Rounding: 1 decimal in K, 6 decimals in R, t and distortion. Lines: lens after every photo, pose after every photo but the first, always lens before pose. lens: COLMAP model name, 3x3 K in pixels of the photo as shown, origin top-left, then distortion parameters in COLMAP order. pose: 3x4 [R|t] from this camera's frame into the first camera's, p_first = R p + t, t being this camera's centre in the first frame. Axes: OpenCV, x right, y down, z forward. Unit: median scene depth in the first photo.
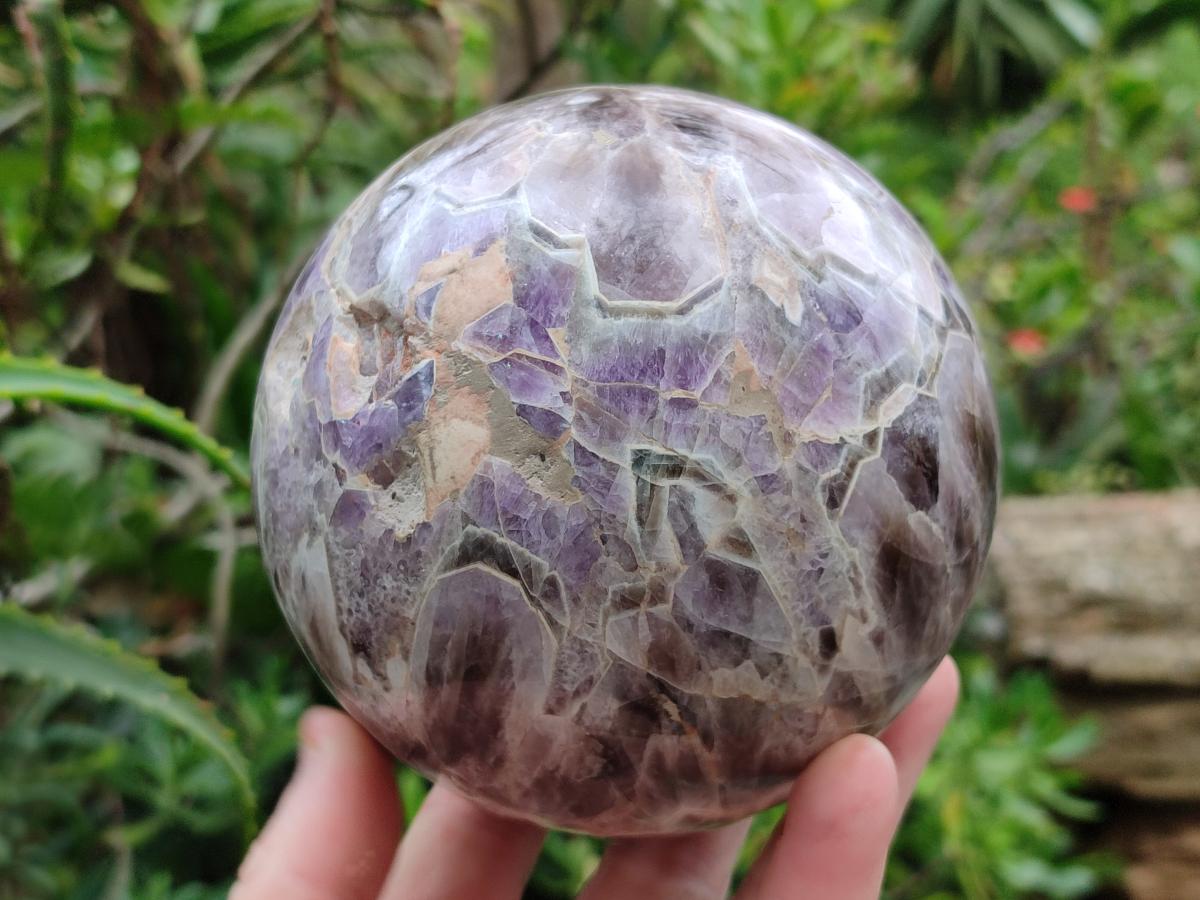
lens RADIAL K [[1813.8, 0, 600.0], [0, 1813.8, 450.0], [0, 0, 1]] dist [0.440478, -3.335291]
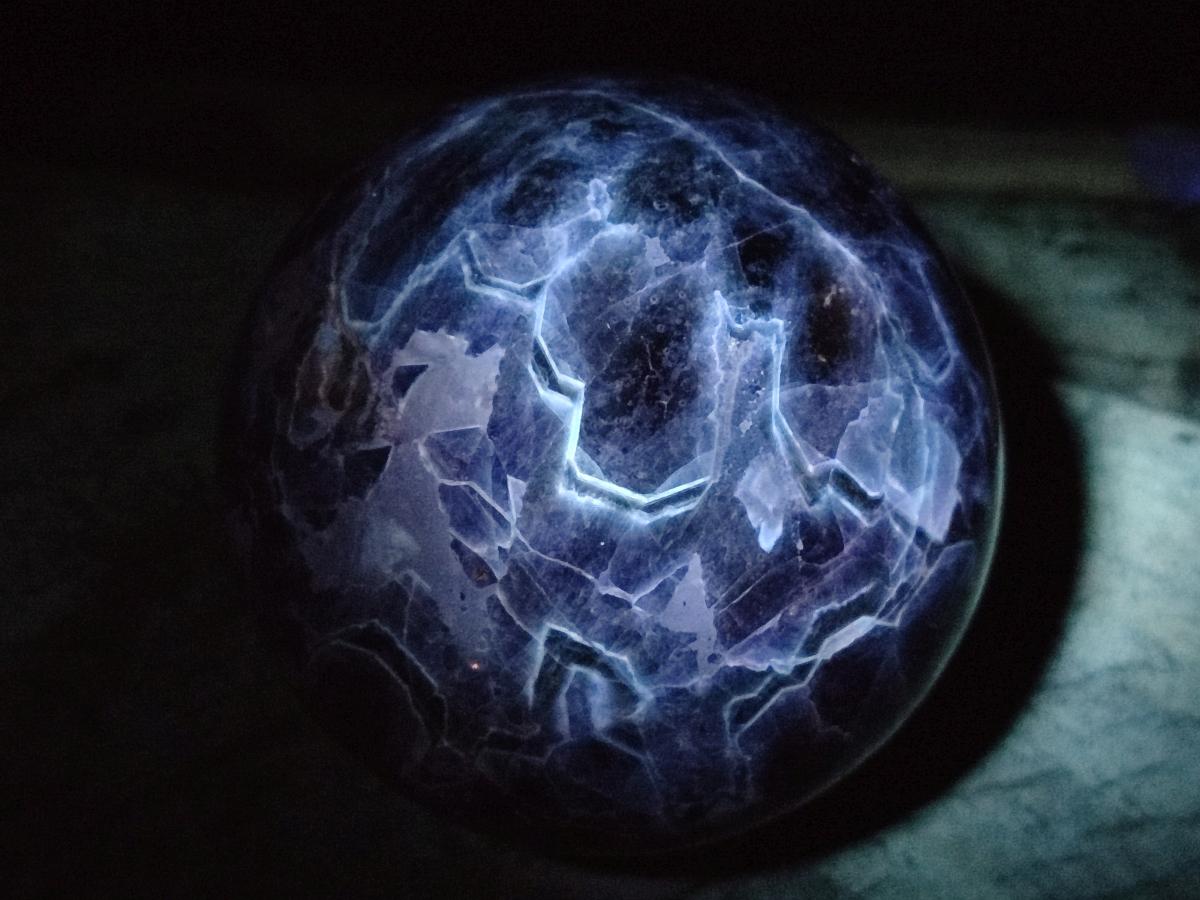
lens RADIAL K [[1813.8, 0, 600.0], [0, 1813.8, 450.0], [0, 0, 1]] dist [0.440478, -3.335291]
pose [[0.940954, 0.338436, -0.008171, 0.018380], [-0.309662, 0.870206, 0.383212, -0.451323], [0.136803, -0.358055, 0.923624, 0.147918]]
